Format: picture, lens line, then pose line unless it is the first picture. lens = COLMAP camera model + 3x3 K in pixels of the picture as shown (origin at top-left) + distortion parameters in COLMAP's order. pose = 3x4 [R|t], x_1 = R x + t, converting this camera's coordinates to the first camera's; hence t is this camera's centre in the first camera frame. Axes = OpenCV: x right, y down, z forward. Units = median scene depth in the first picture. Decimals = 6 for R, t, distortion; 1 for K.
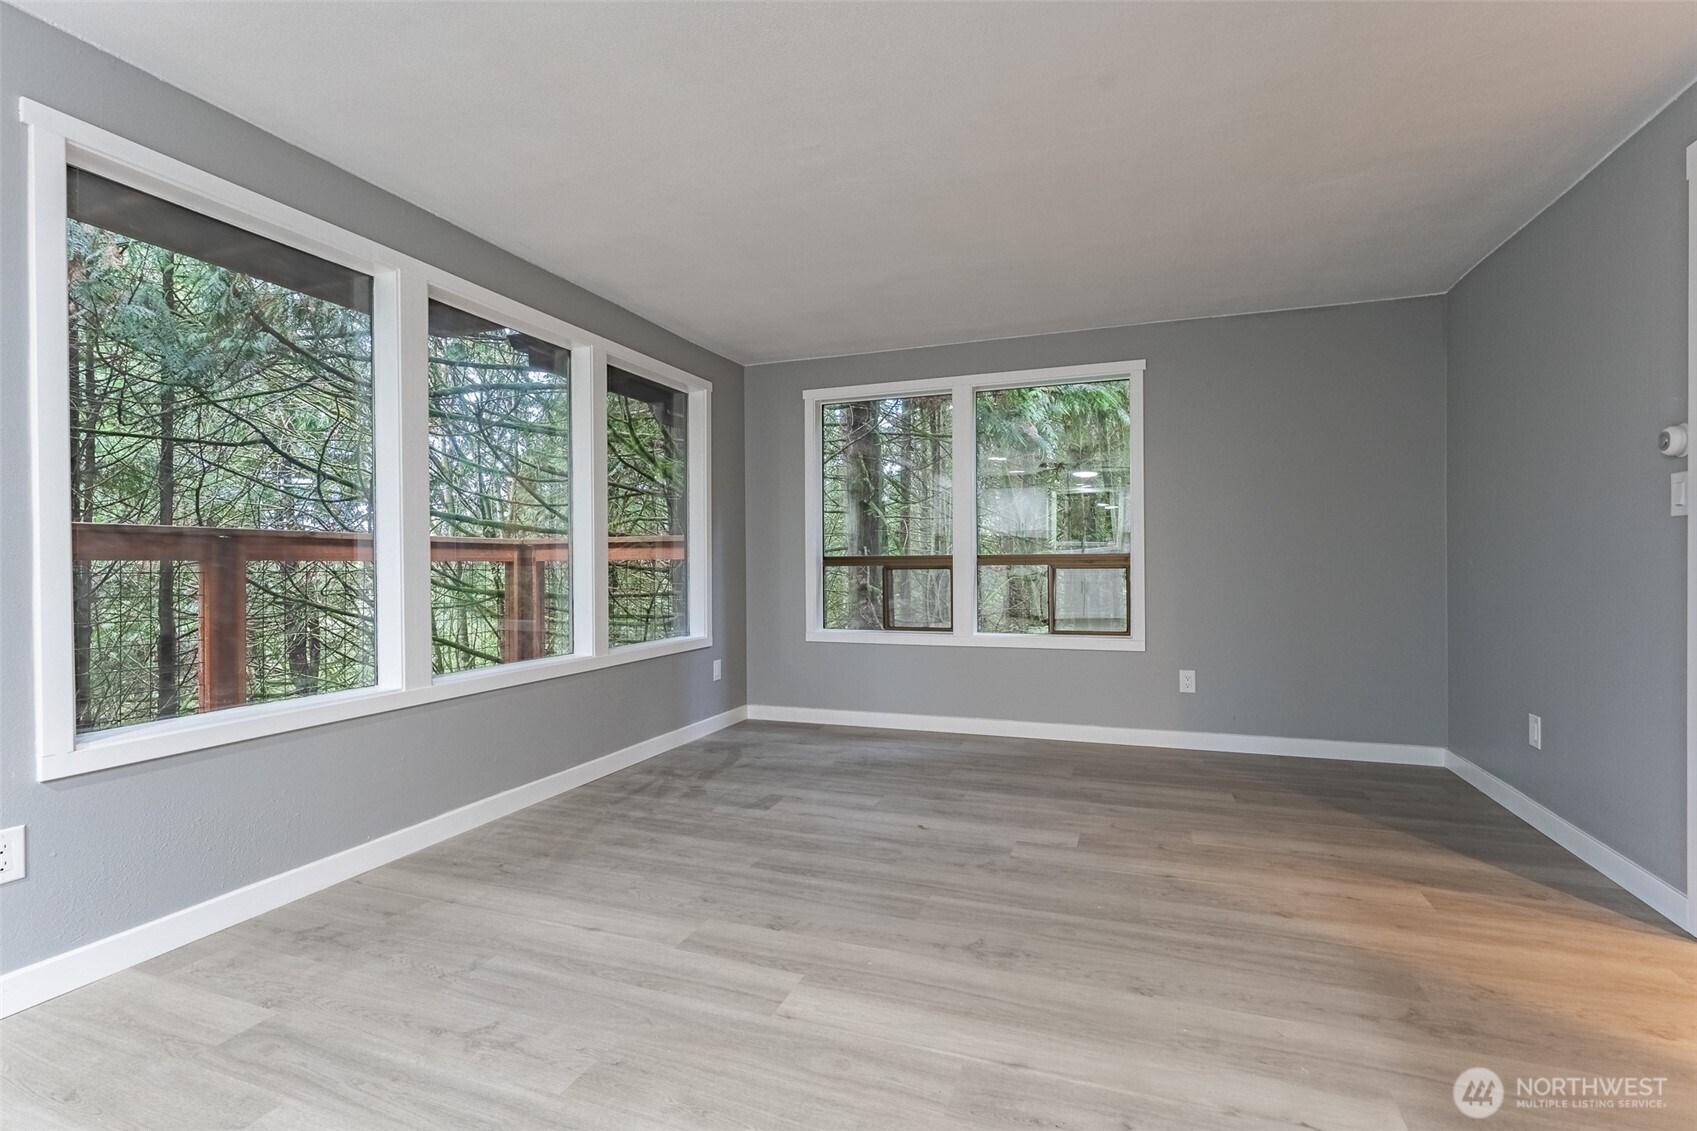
lens RADIAL K [[749.6, 0, 851.9], [0, 749.6, 563.5], [0, 0, 1]] dist [-0.001722, -0.000199]
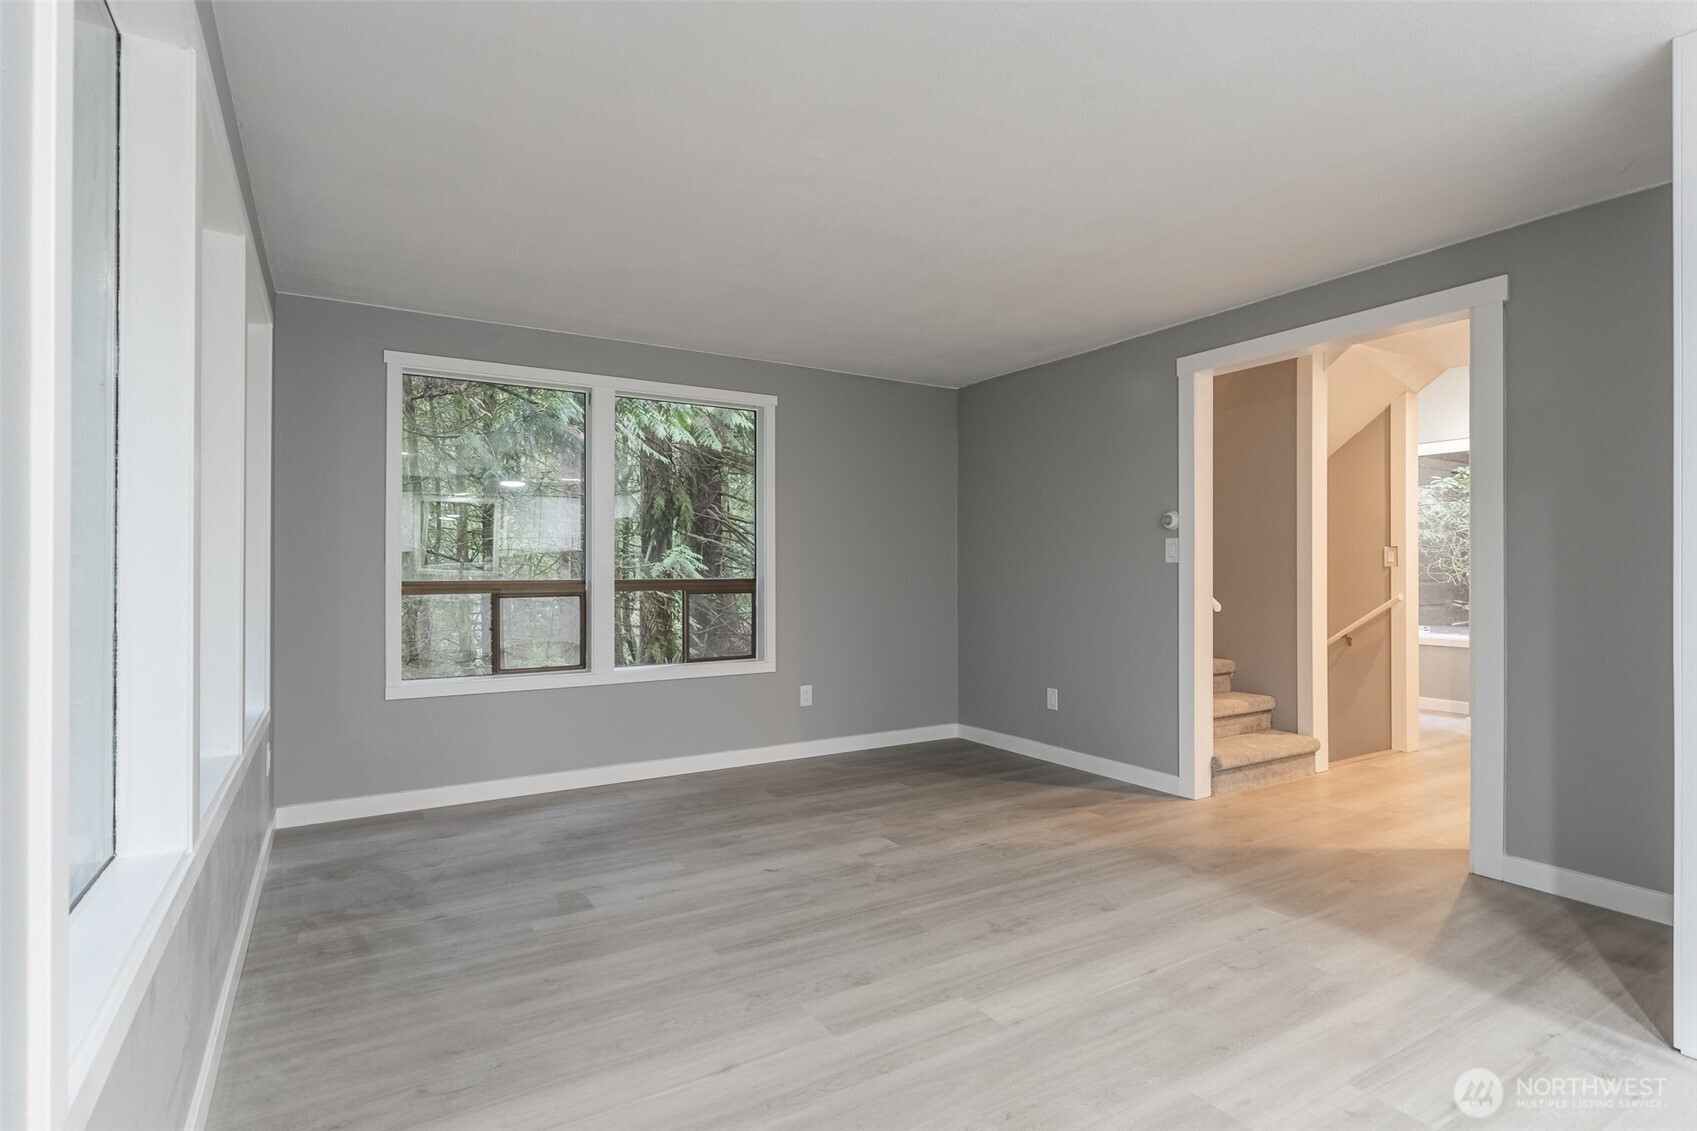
lens RADIAL K [[849.6, 0, 849.1], [0, 849.6, 569.6], [0, 0, 1]] dist [-0.001429, -0.000207]
pose [[0.628279, 0.008361, 0.777943, -0.707880], [0.001301, 0.999930, -0.011798, -0.018626], [-0.777987, 0.008425, 0.628224, 0.246708]]
